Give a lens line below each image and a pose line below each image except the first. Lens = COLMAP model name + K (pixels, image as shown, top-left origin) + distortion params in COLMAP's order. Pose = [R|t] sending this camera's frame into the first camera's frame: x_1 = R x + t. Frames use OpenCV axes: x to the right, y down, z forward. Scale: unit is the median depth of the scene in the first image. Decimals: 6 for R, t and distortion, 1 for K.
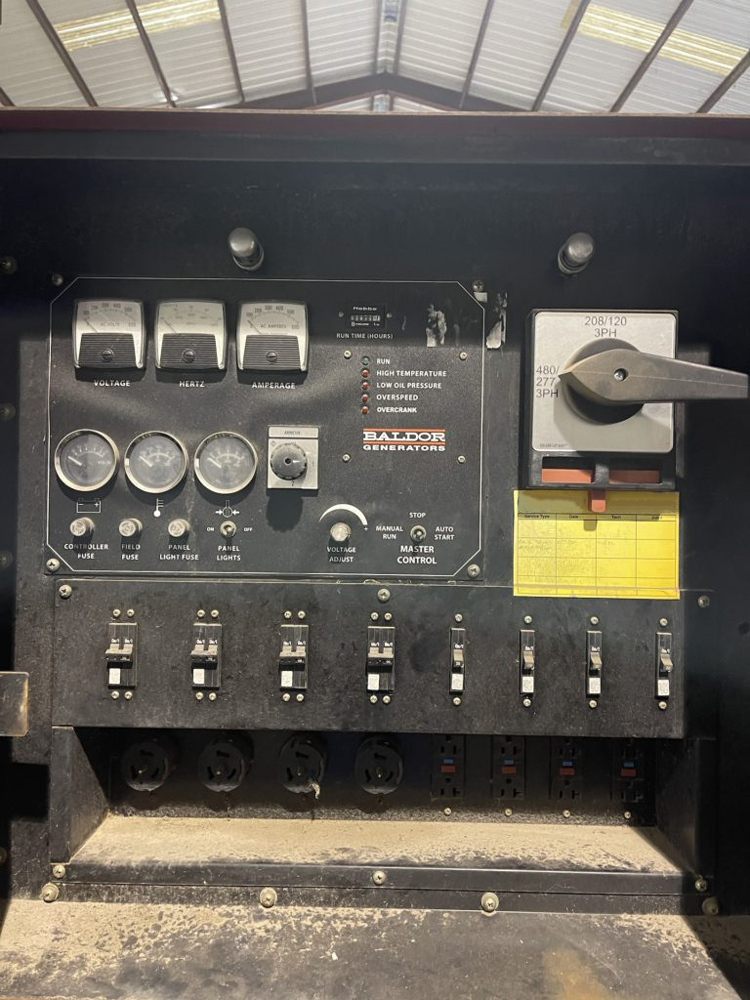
lens RADIAL K [[759.8, 0, 372.0], [0, 759.8, 499.1], [0, 0, 1]] dist [0.025561, -0.002356]
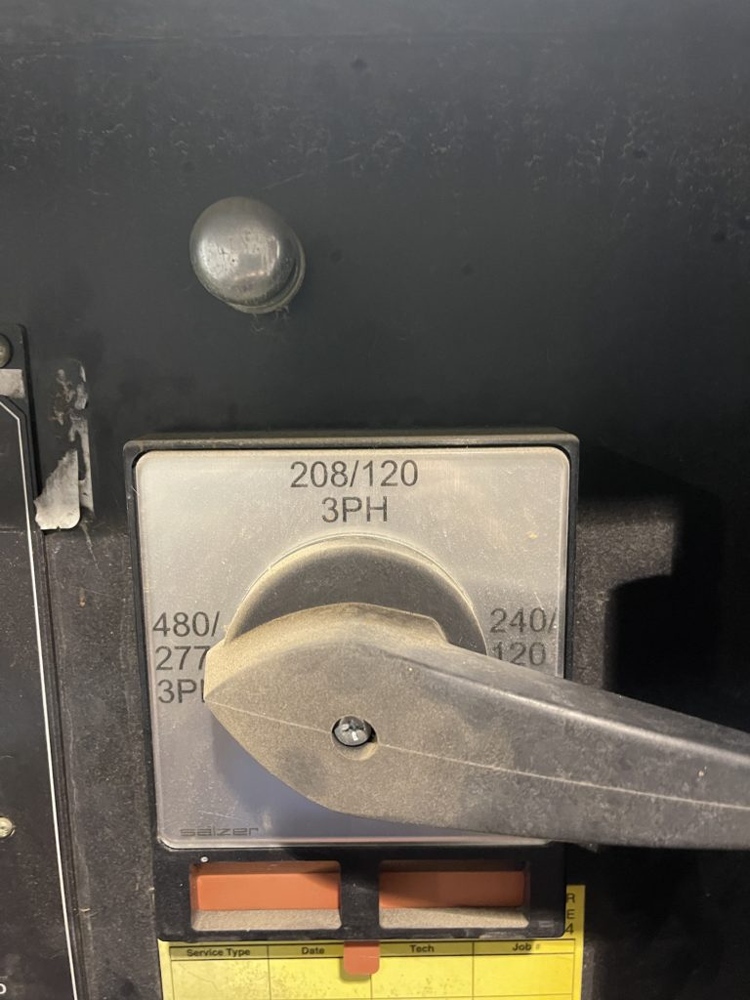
lens RADIAL K [[759.8, 0, 378.3], [0, 759.8, 498.6], [0, 0, 1]] dist [0.025561, -0.002356]
pose [[0.999271, -0.035161, 0.014865, 0.299876], [0.031812, 0.982250, 0.184859, -0.271549], [-0.021101, -0.184251, 0.982653, 0.659358]]
